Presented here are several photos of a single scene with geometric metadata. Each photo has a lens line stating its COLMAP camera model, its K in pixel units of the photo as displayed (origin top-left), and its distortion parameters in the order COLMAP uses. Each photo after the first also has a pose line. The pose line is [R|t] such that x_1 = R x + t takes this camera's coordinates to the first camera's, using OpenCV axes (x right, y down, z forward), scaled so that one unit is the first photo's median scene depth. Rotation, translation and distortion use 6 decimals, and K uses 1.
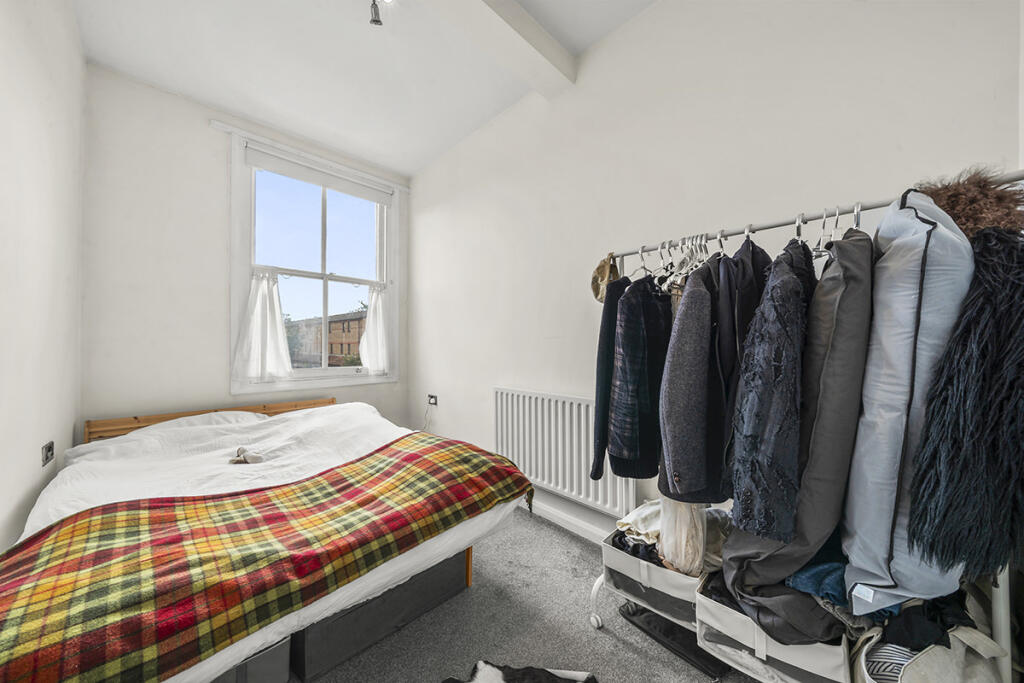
lens RADIAL K [[356.3, 0, 509.1], [0, 356.3, 346.8], [0, 0, 1]] dist [-0.001595, -0.000038]
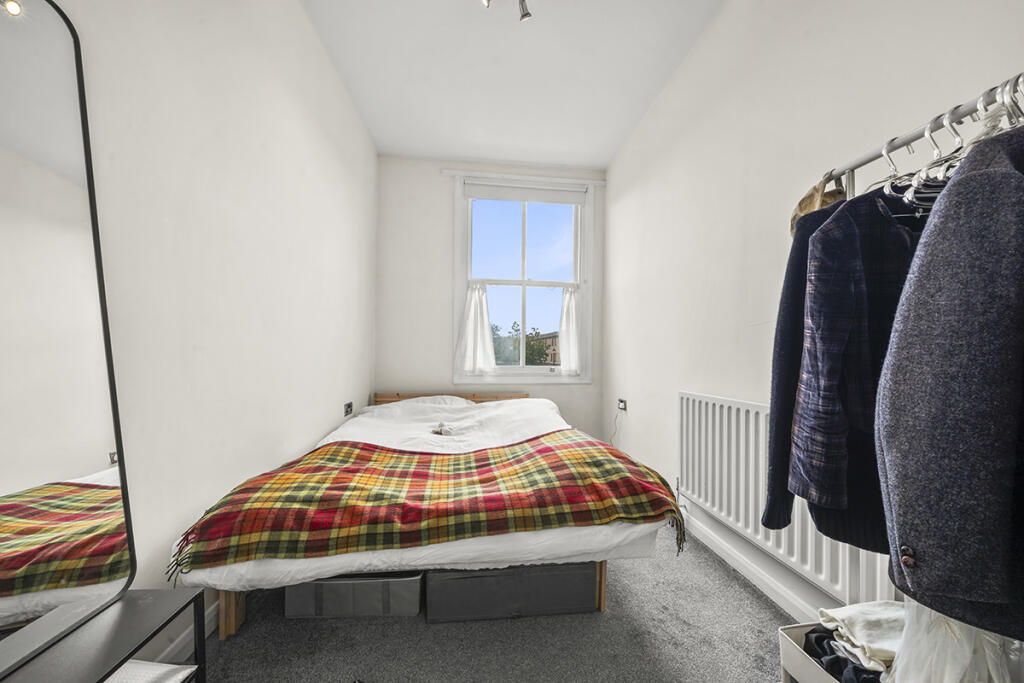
lens RADIAL K [[362.1, 0, 513.4], [0, 362.1, 360.9], [0, 0, 1]] dist [-0.000864, -0.000104]
pose [[0.781278, 0.010285, -0.624098, 0.296814], [-0.011227, 0.999934, 0.002425, 0.078063], [0.624082, 0.005112, 0.781342, 0.206880]]
